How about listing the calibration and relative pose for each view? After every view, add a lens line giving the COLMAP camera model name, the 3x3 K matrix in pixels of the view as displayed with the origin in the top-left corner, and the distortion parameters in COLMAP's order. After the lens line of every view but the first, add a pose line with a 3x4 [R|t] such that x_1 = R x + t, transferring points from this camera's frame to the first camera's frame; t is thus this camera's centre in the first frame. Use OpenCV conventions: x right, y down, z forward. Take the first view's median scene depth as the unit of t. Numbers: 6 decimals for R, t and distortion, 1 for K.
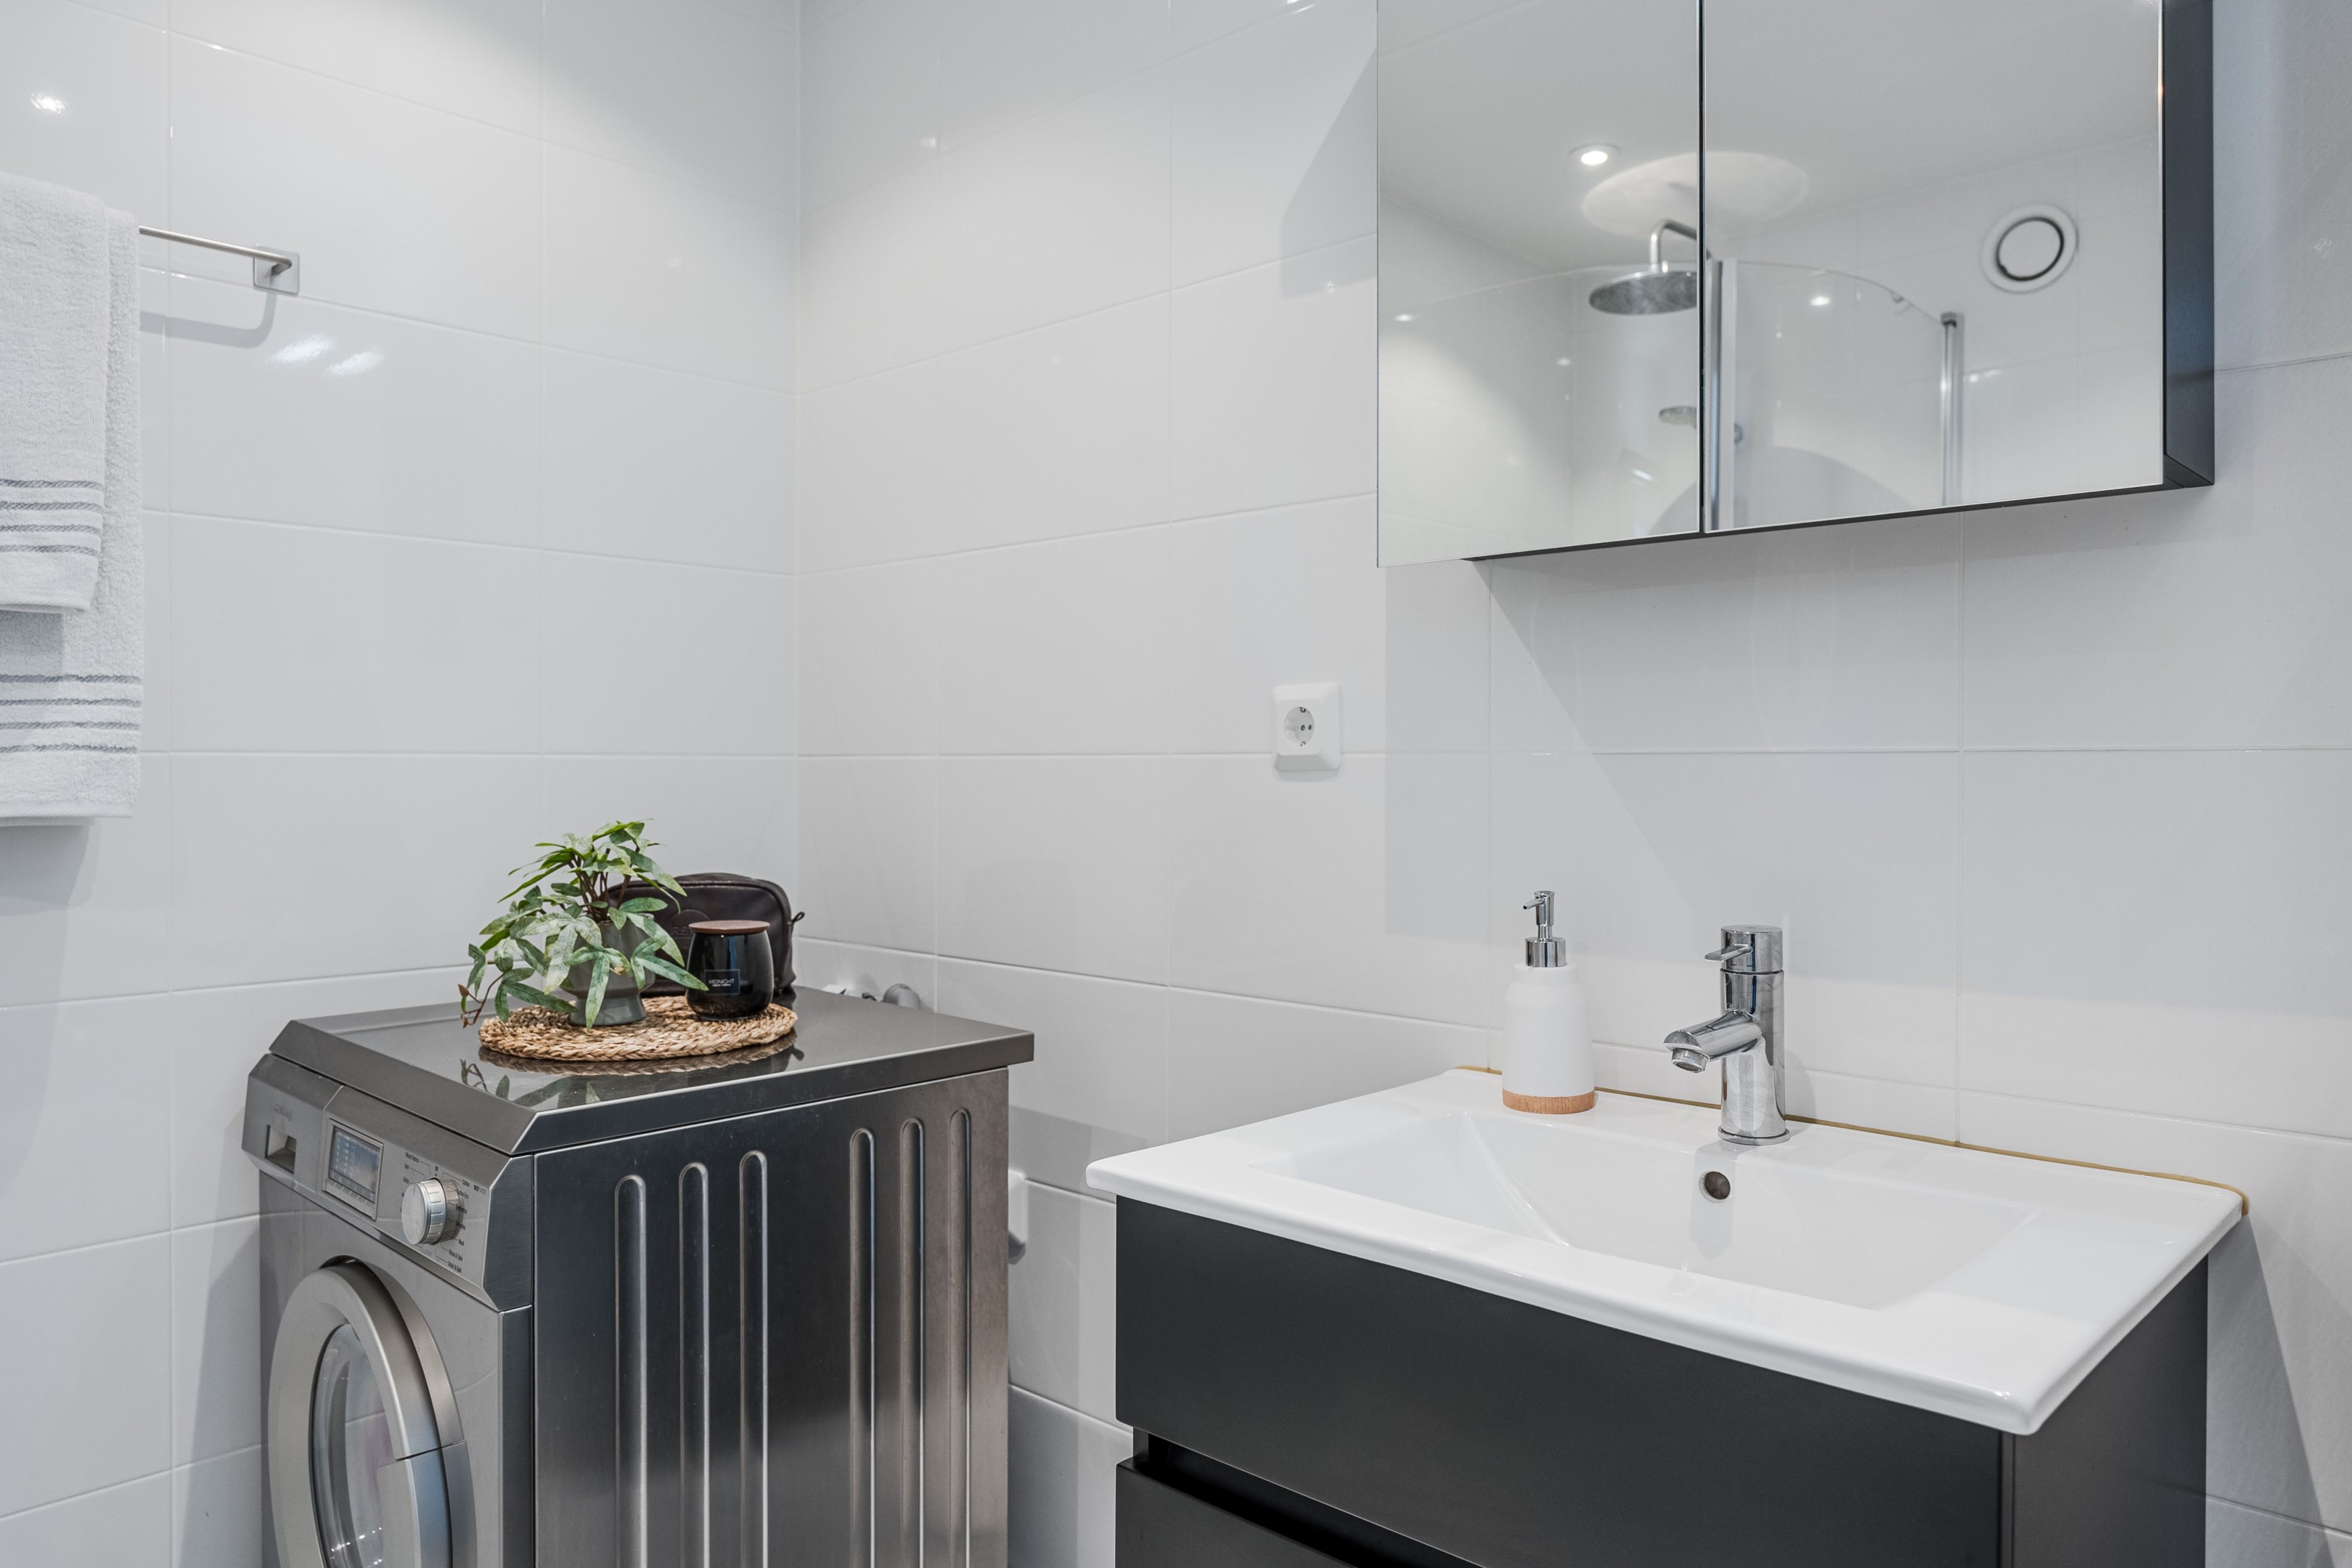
lens RADIAL K [[1621.3, 0, 1176.3], [0, 1621.3, 784.6], [0, 0, 1]] dist [-0.010018, 0.003097]
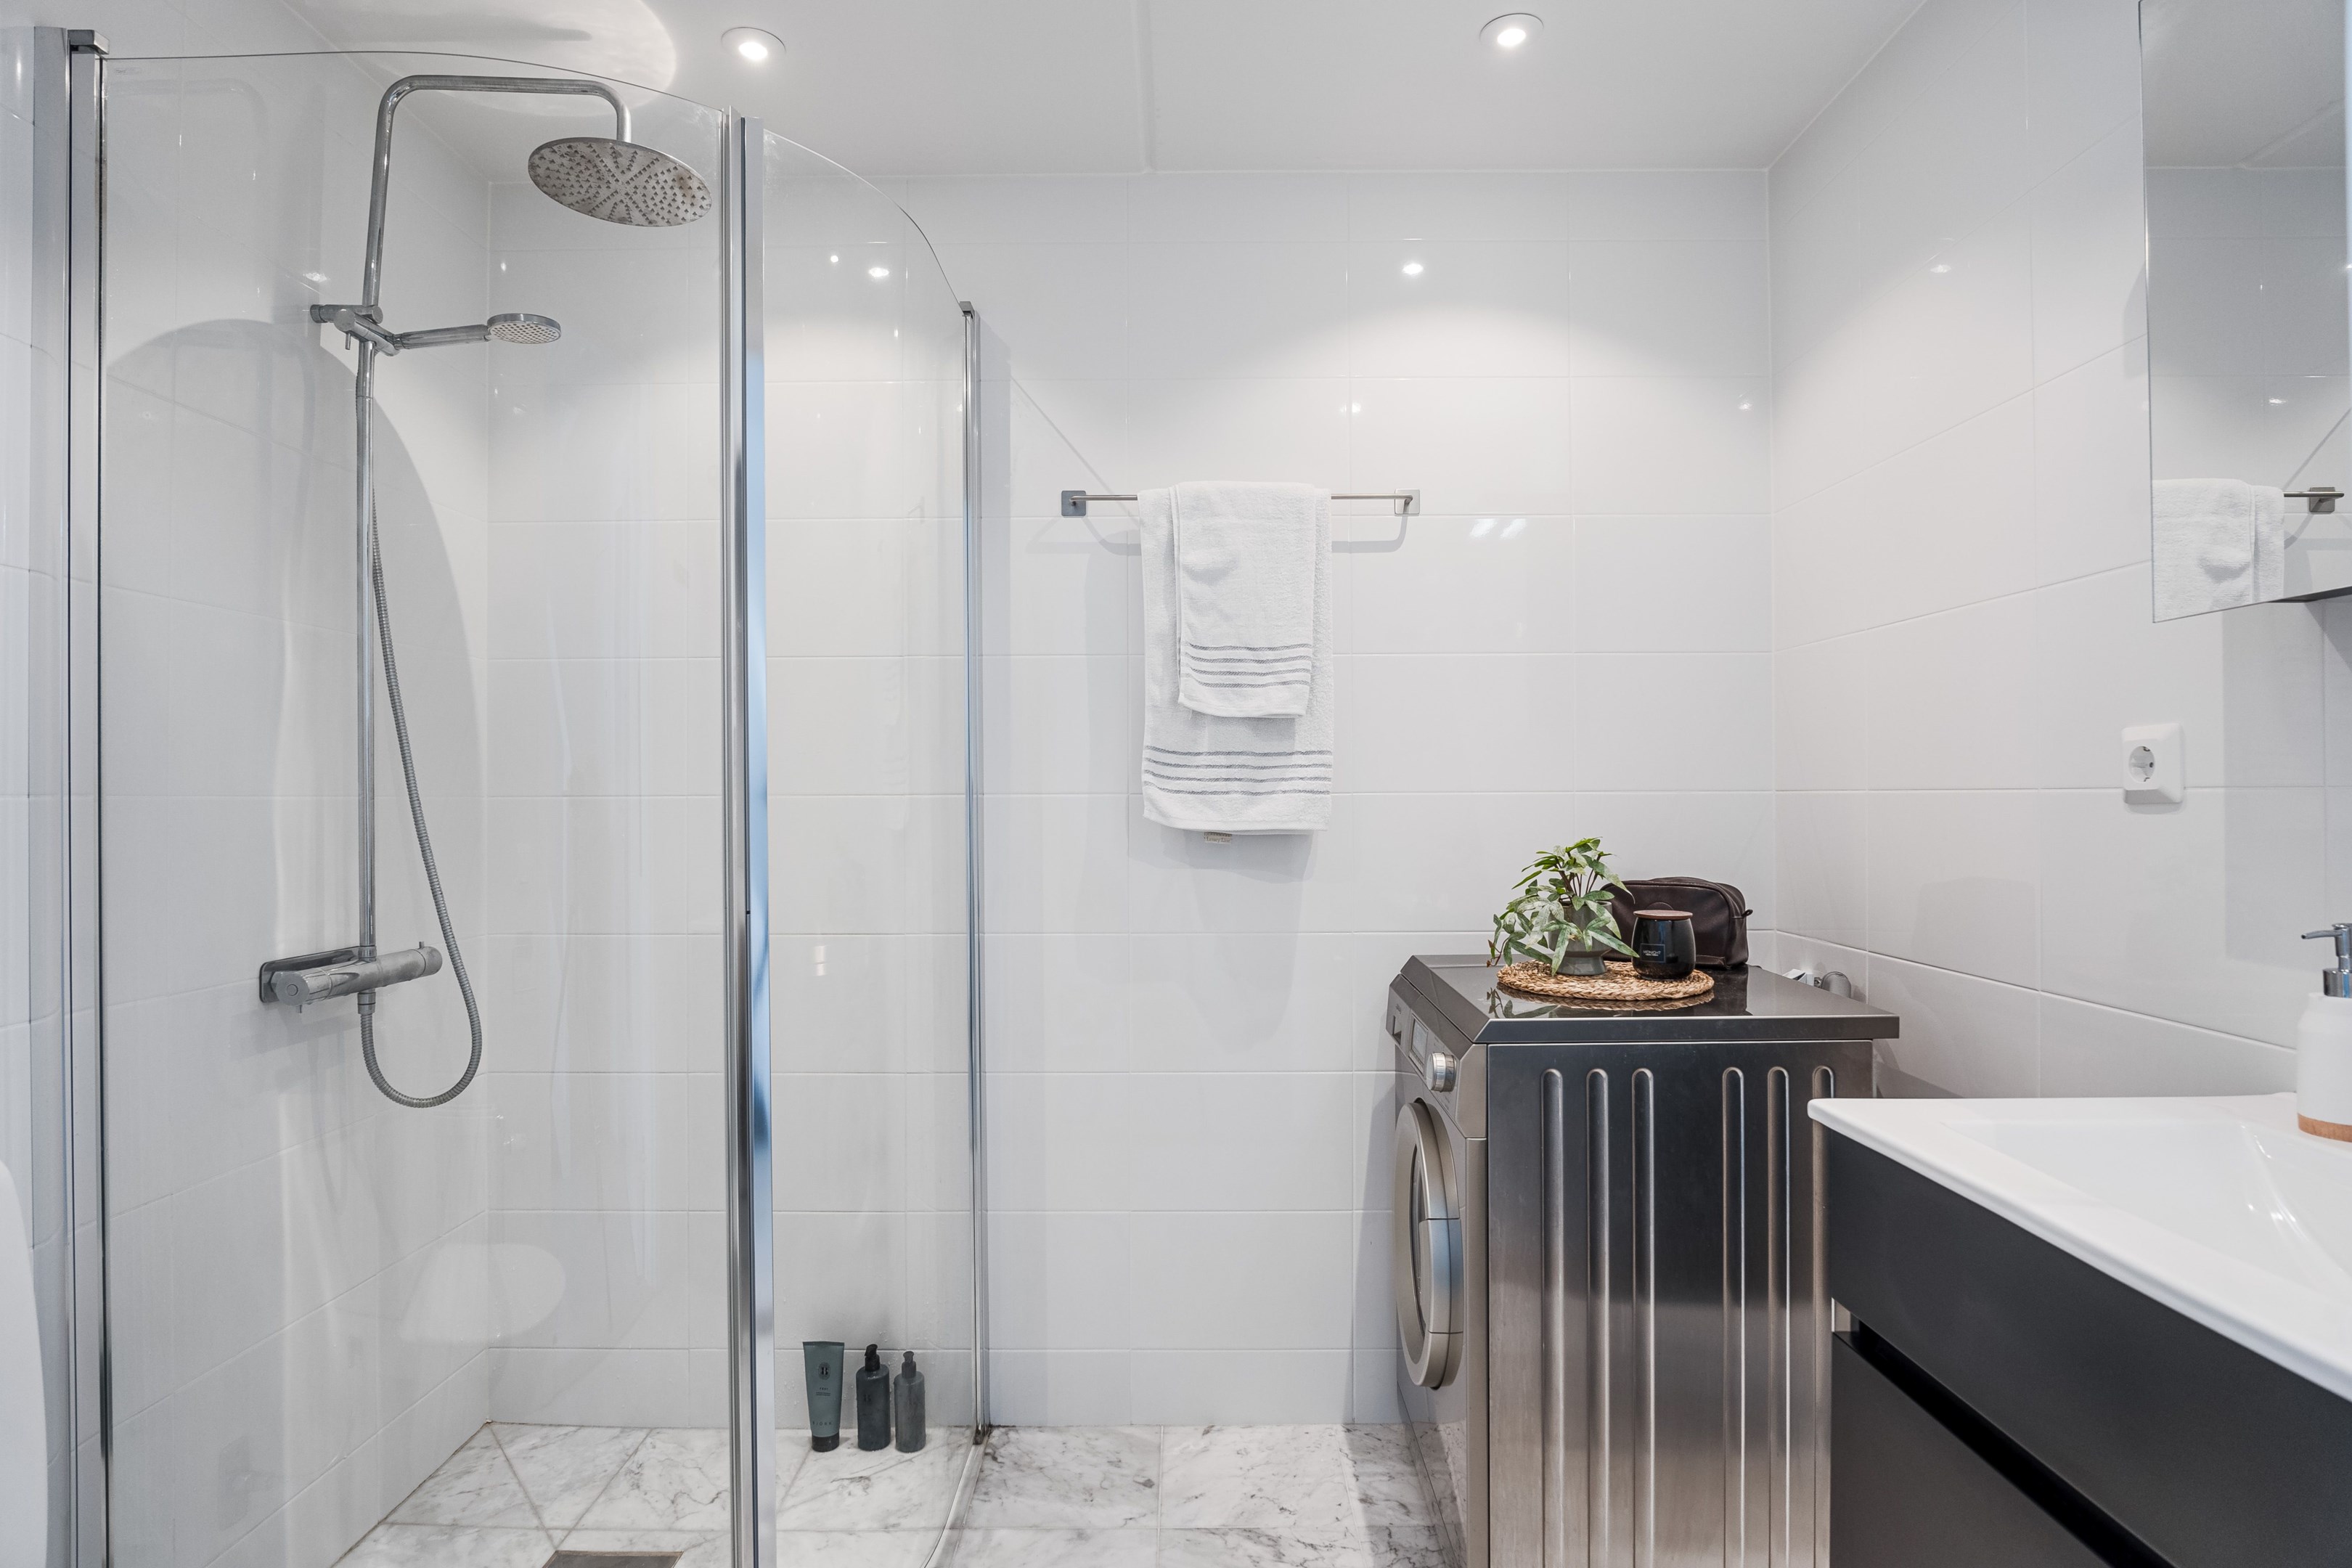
lens RADIAL K [[1305.0, 0, 1174.0], [0, 1305.0, 786.9], [0, 0, 1]] dist [-0.005207, 0.001420]
pose [[0.676888, -0.009540, -0.736024, 0.288780], [-0.001848, 0.999891, -0.014660, -0.006215], [0.736084, 0.011283, 0.676797, -0.087853]]
